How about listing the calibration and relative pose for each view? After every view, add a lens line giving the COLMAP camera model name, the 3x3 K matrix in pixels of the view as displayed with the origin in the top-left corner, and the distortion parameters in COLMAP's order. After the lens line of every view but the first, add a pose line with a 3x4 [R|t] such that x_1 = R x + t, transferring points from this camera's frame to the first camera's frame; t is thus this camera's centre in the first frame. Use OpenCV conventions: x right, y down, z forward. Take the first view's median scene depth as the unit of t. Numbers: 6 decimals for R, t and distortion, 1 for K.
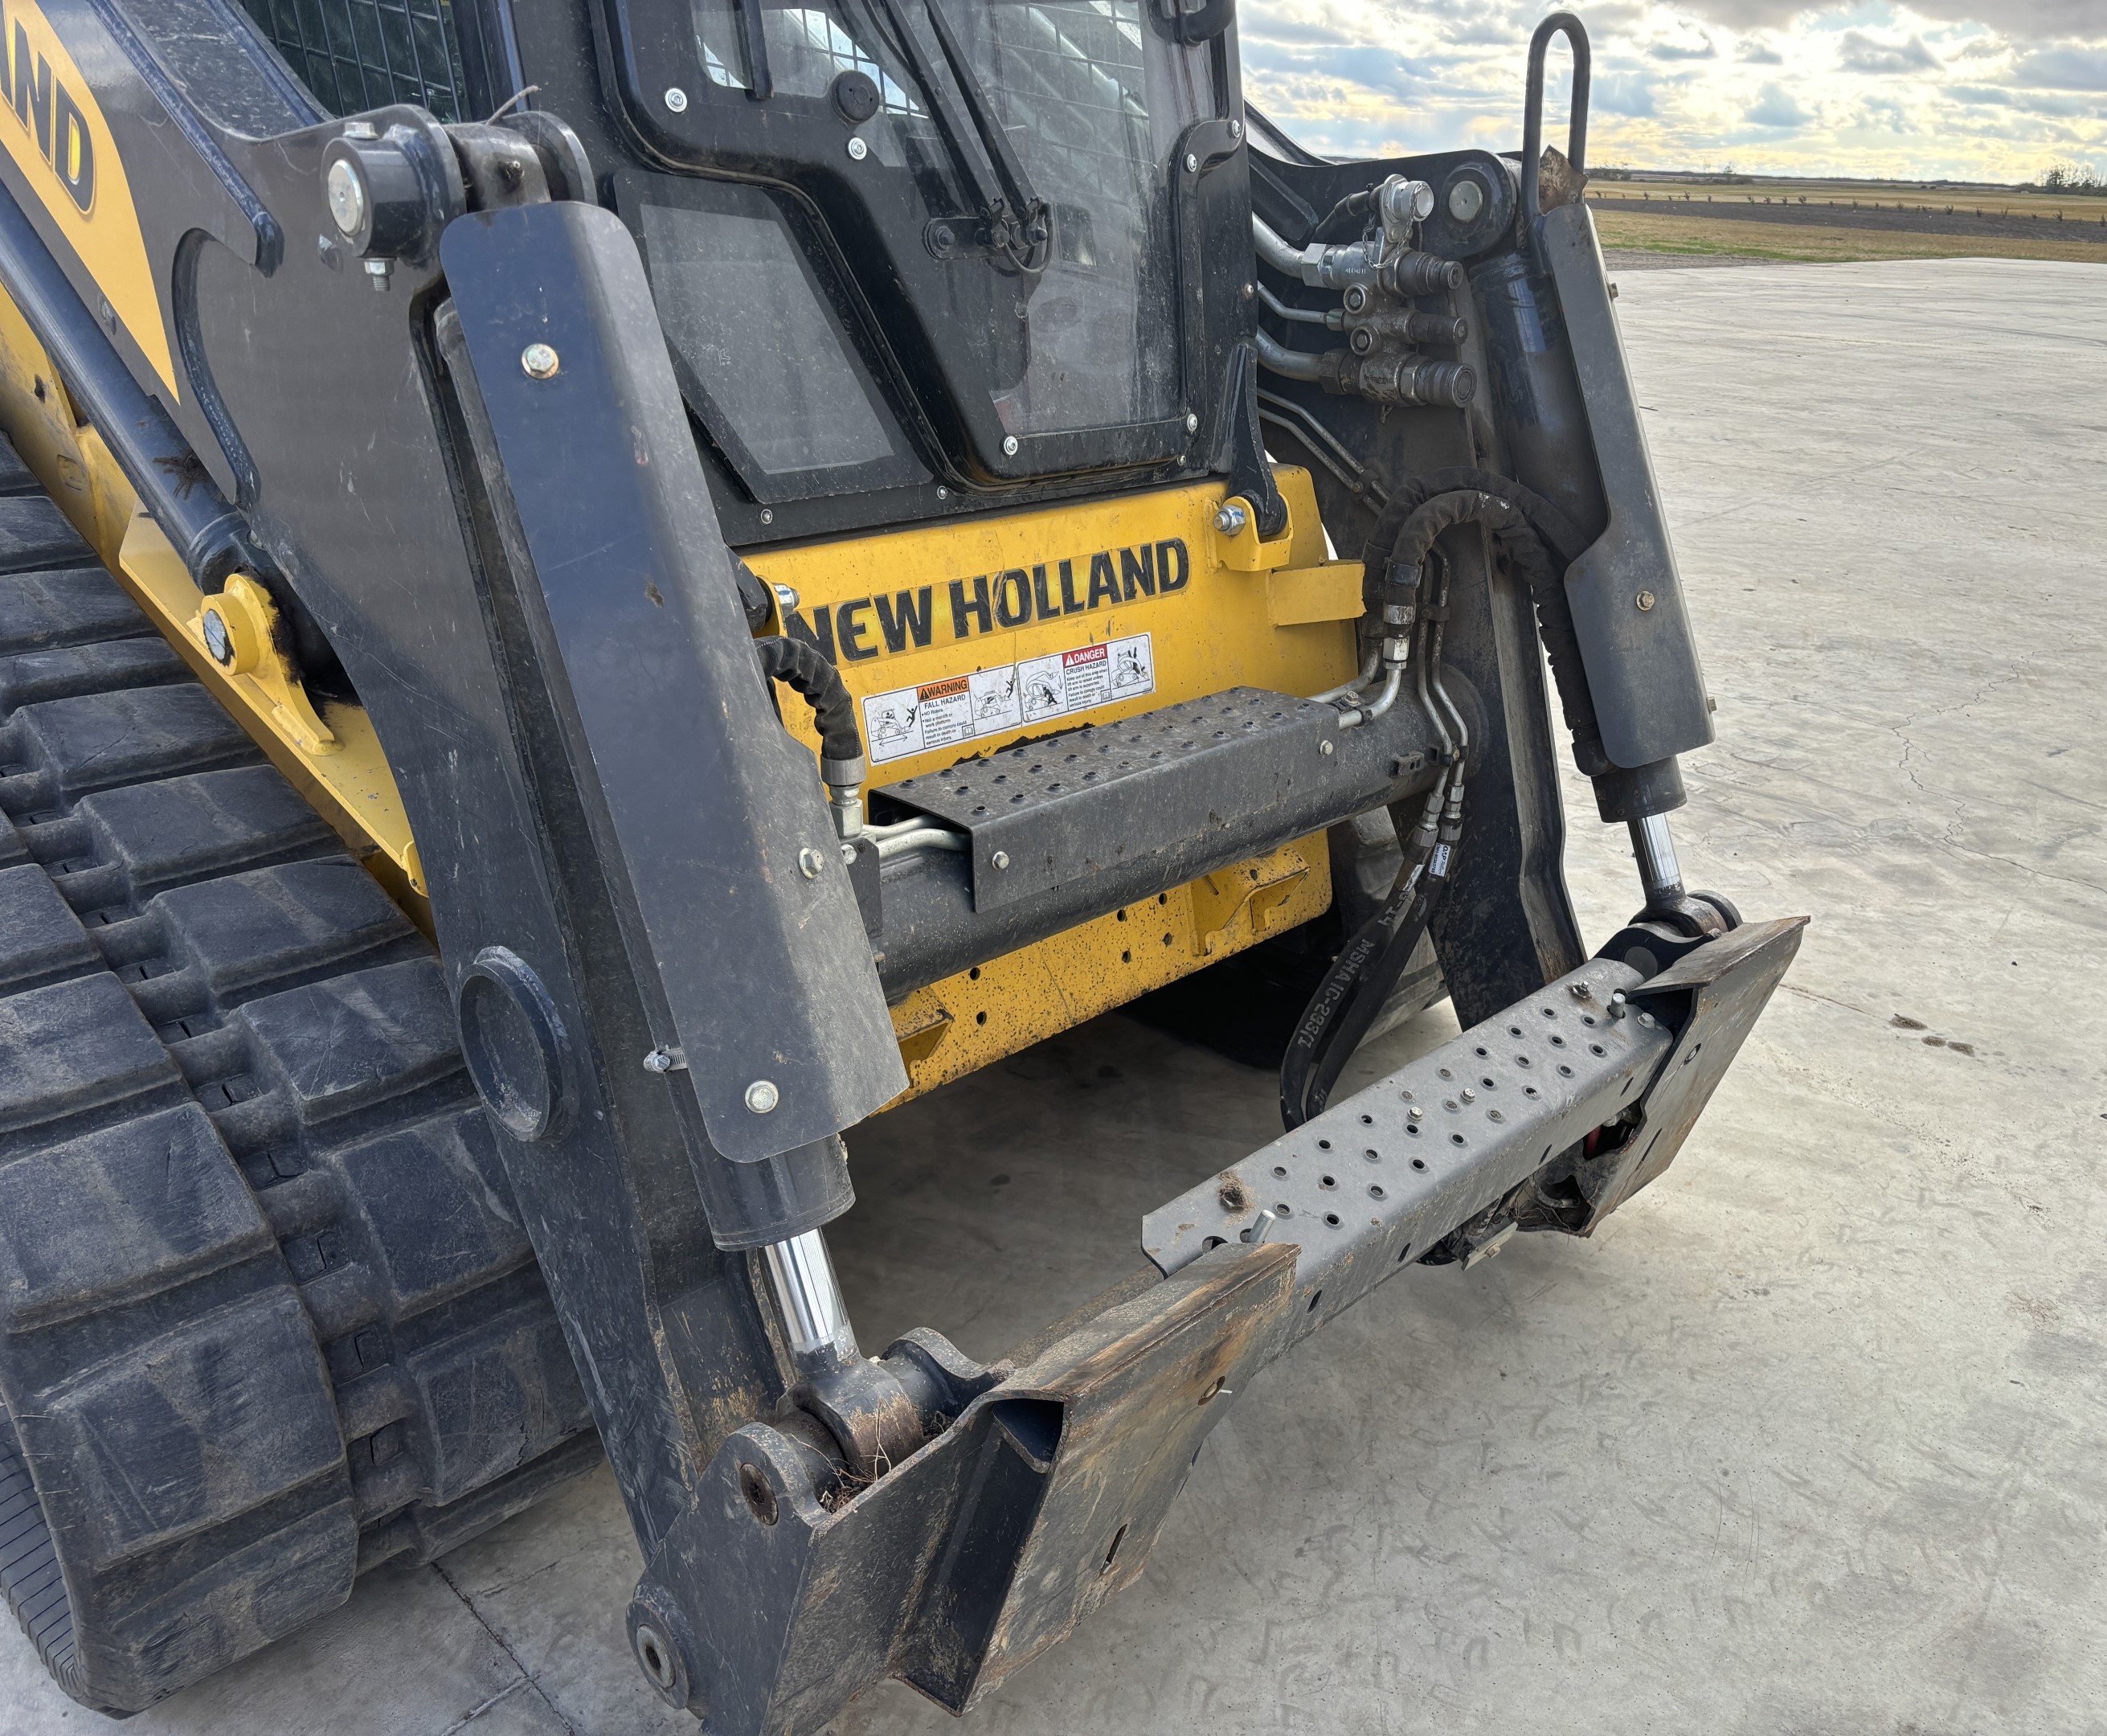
lens RADIAL K [[1730.3, 0, 1170.0], [0, 1730.3, 864.5], [0, 0, 1]] dist [0.093788, -0.115752]
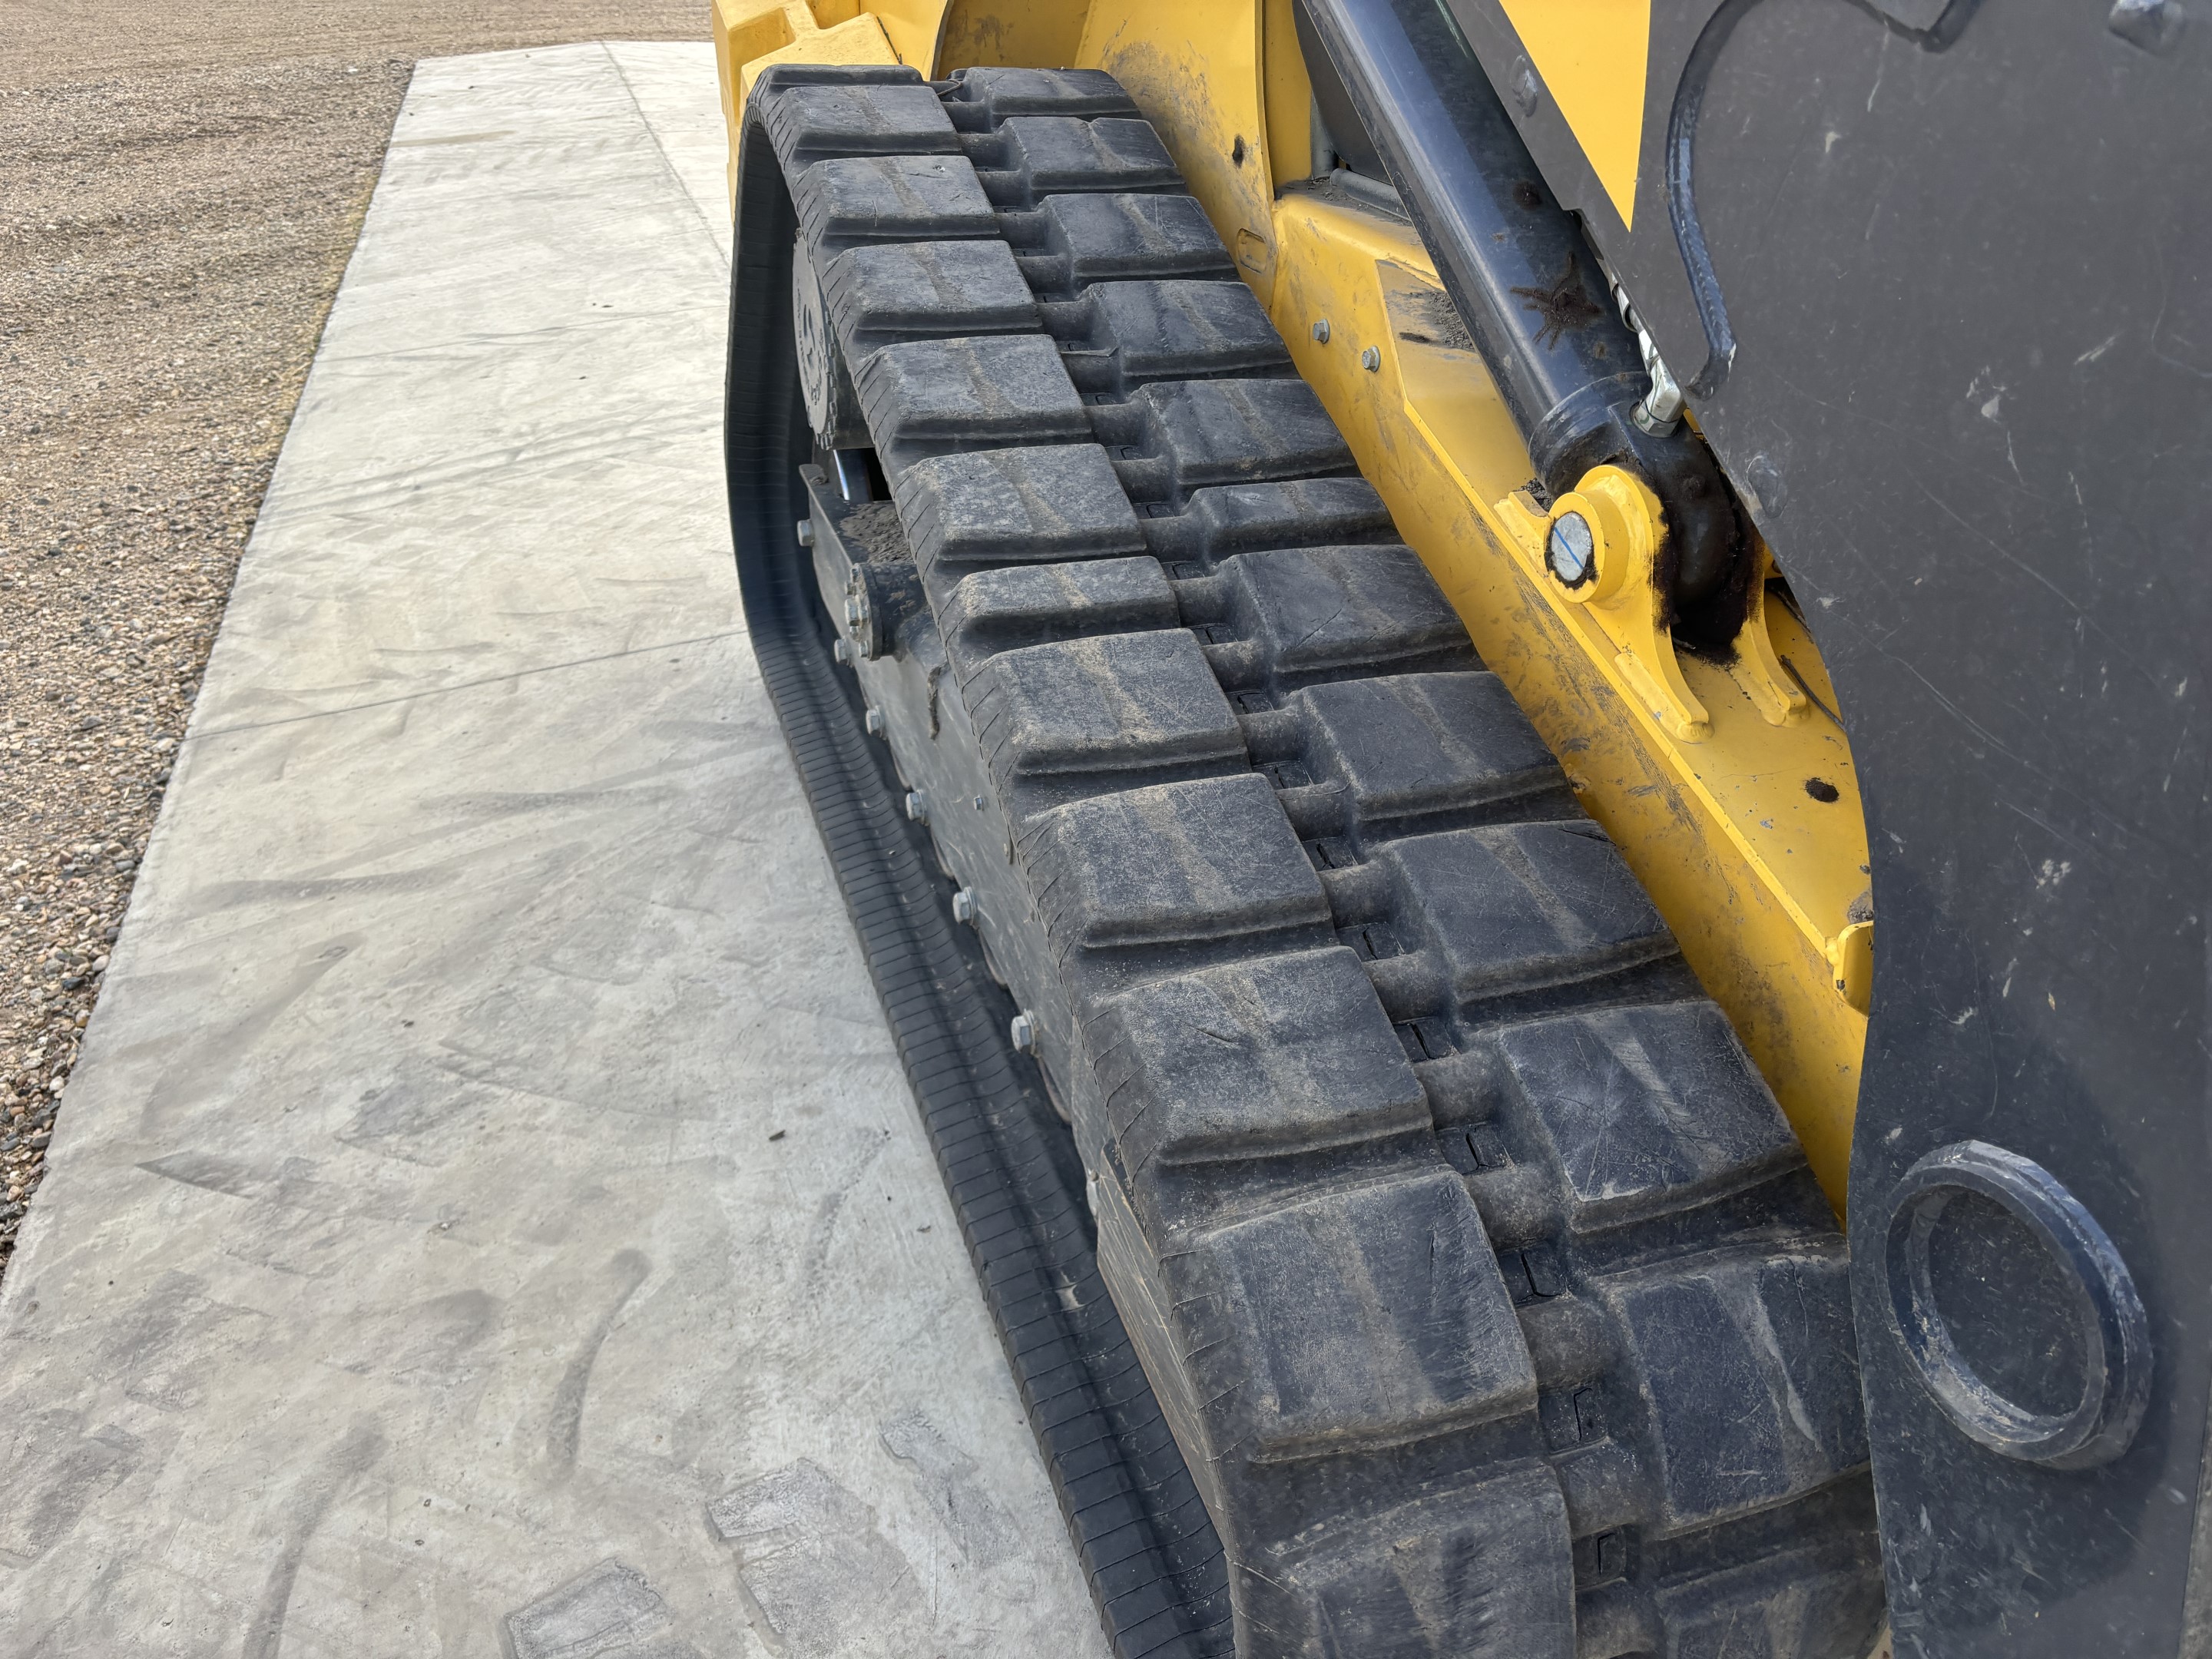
lens RADIAL K [[1652.5, 0, 1112.1], [0, 1652.5, 825.7], [0, 0, 1]] dist [0.069668, -0.123044]
pose [[0.881375, 0.232034, -0.411507, -0.409841], [-0.178296, 0.970030, 0.165085, -0.100843], [0.437480, -0.072132, 0.896331, 0.288251]]
